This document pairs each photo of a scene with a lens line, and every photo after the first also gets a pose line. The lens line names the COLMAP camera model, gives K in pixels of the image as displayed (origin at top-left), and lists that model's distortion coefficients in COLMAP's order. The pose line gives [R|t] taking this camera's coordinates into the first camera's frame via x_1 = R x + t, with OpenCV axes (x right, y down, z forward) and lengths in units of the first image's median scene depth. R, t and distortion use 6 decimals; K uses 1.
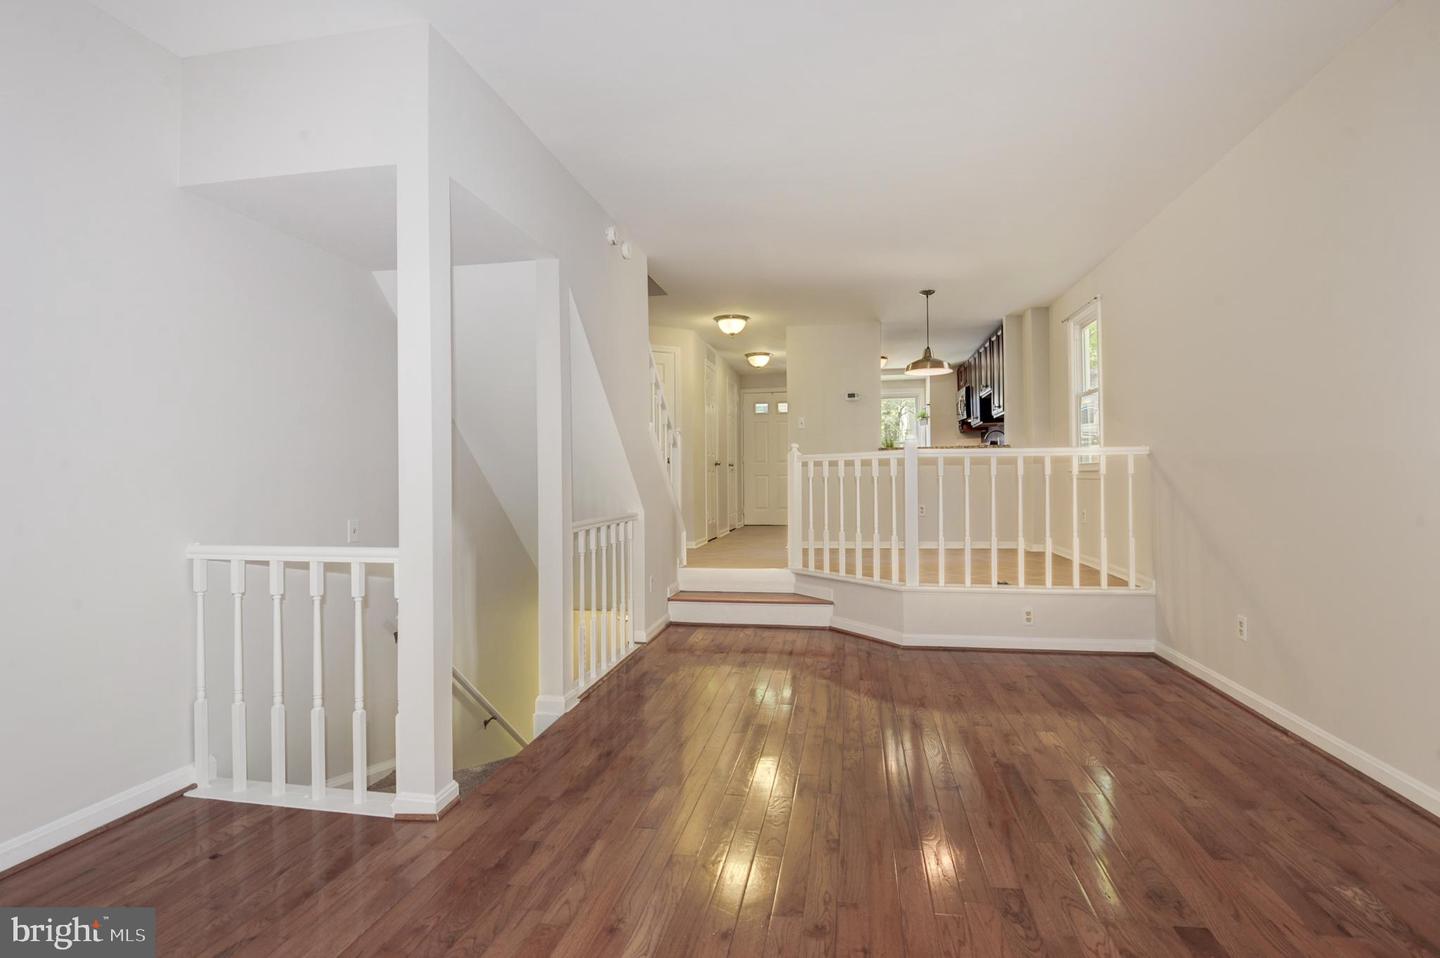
lens RADIAL K [[684.1, 0, 716.4], [0, 684.1, 463.1], [0, 0, 1]] dist [-0.044224, -0.000358]
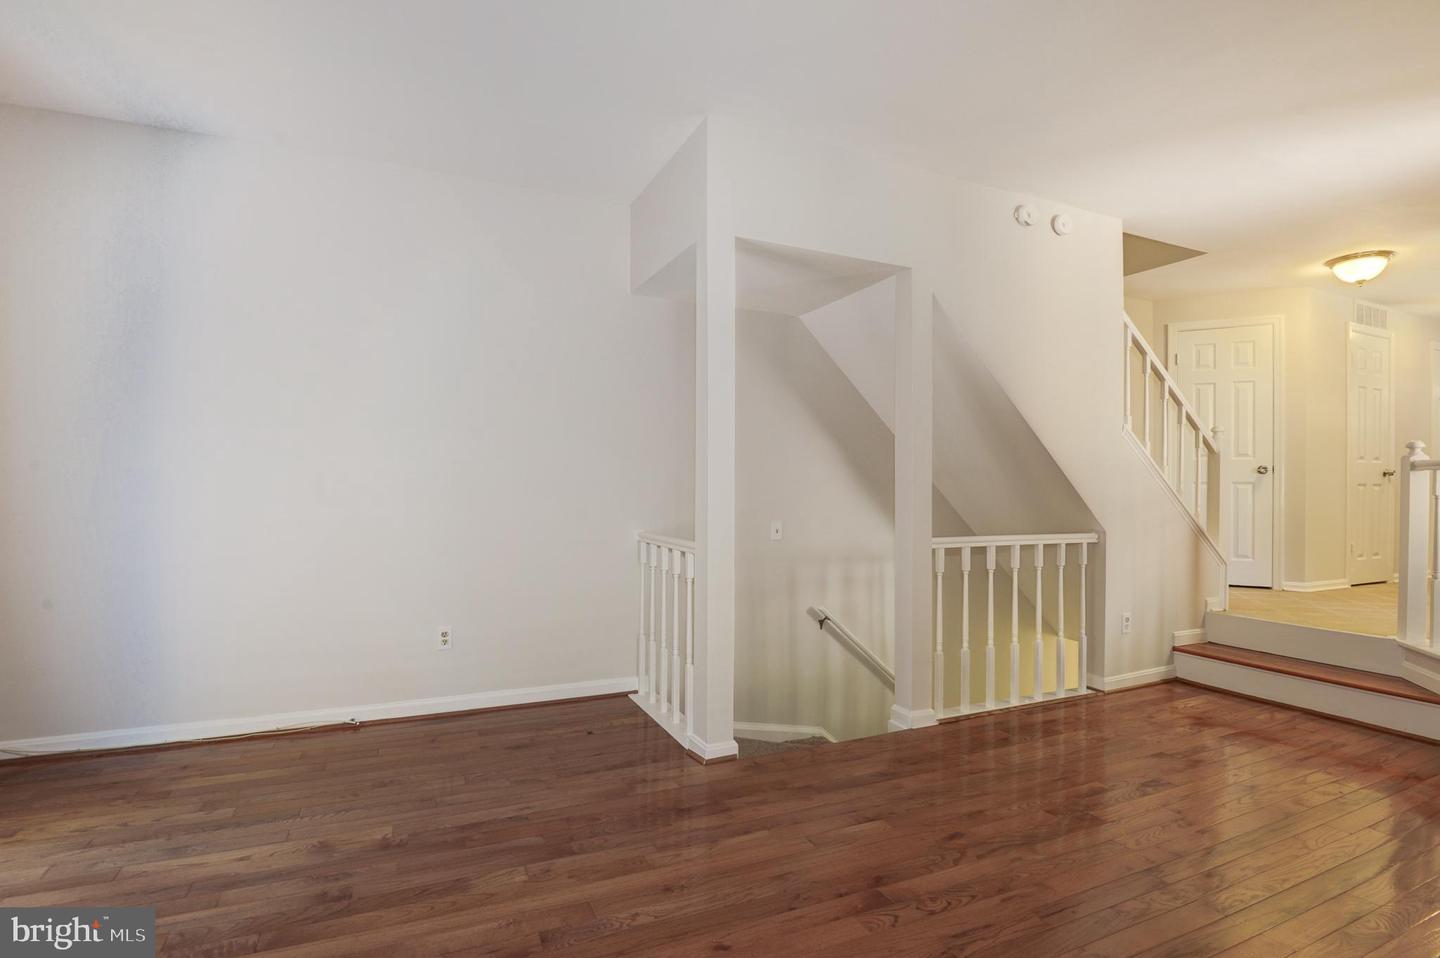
lens RADIAL K [[676.3, 0, 720.0], [0, 676.3, 479.0], [0, 0, 1]] dist [-0.014804, -0.000518]
pose [[0.569022, 0.008759, -0.822275, 0.573100], [0.000309, 0.999941, 0.010865, -0.004155], [0.822322, -0.006437, 0.568986, 0.301064]]
